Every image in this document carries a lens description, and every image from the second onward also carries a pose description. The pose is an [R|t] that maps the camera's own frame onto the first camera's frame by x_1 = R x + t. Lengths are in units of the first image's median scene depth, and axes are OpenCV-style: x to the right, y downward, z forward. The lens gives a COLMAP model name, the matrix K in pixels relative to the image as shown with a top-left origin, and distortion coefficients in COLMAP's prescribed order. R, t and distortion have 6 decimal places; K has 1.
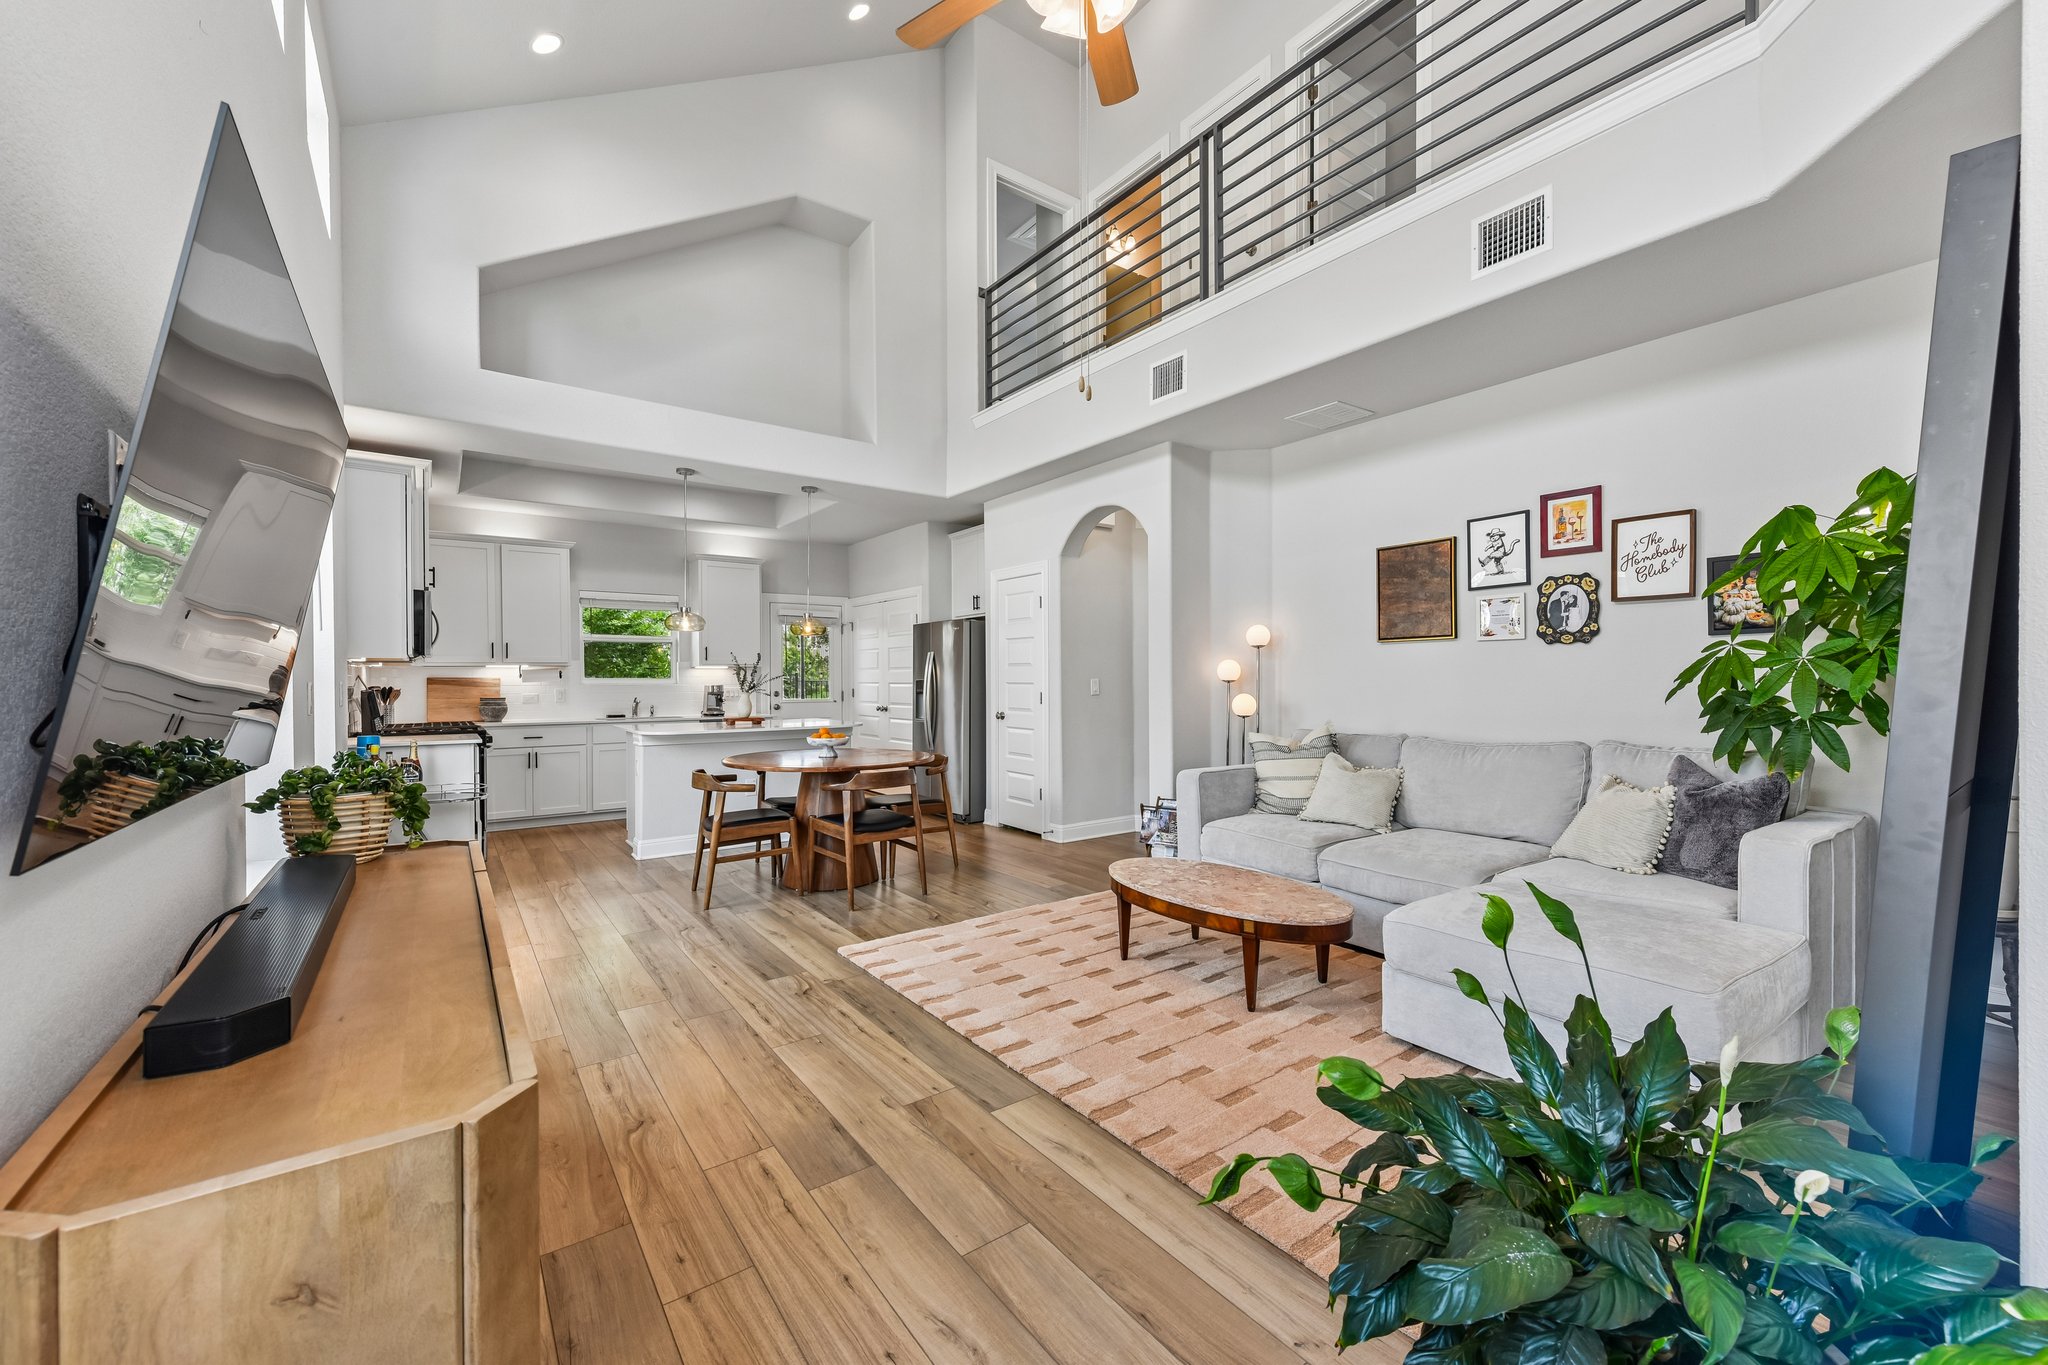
lens RADIAL K [[800.8, 0, 1033.0], [0, 800.8, 683.2], [0, 0, 1]] dist [0.003469, -0.001727]
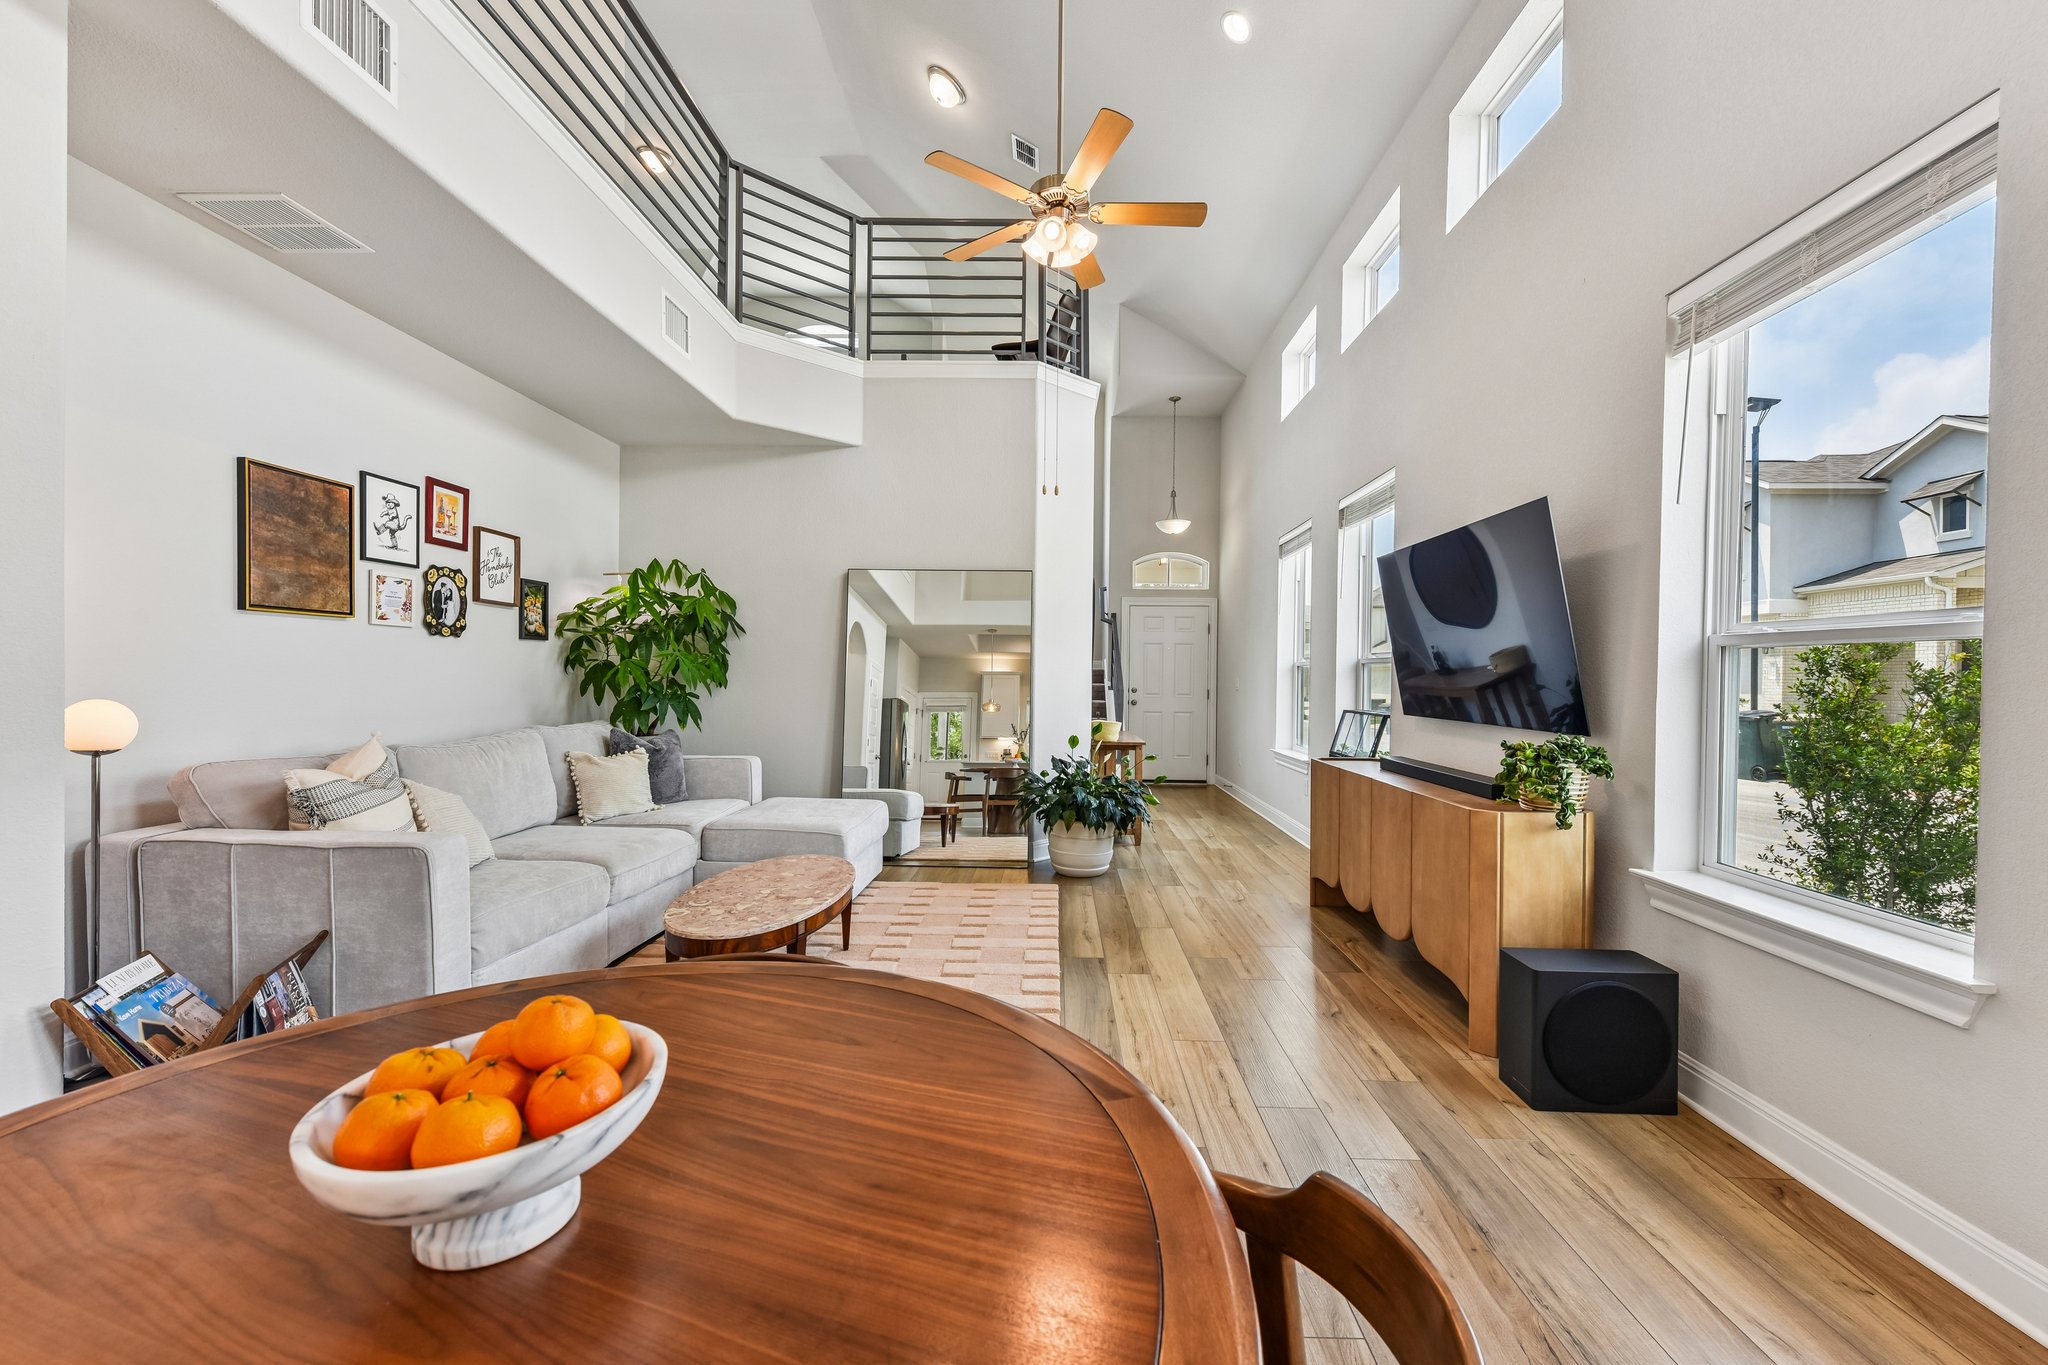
lens RADIAL K [[800.8, 0, 1034.9], [0, 800.8, 688.0], [0, 0, 1]] dist [0.003469, -0.001727]
pose [[-0.786882, -0.010354, 0.617017, -0.470104], [-0.003493, 0.999918, 0.012324, -0.000233], [-0.617094, 0.007543, -0.786853, 1.204515]]
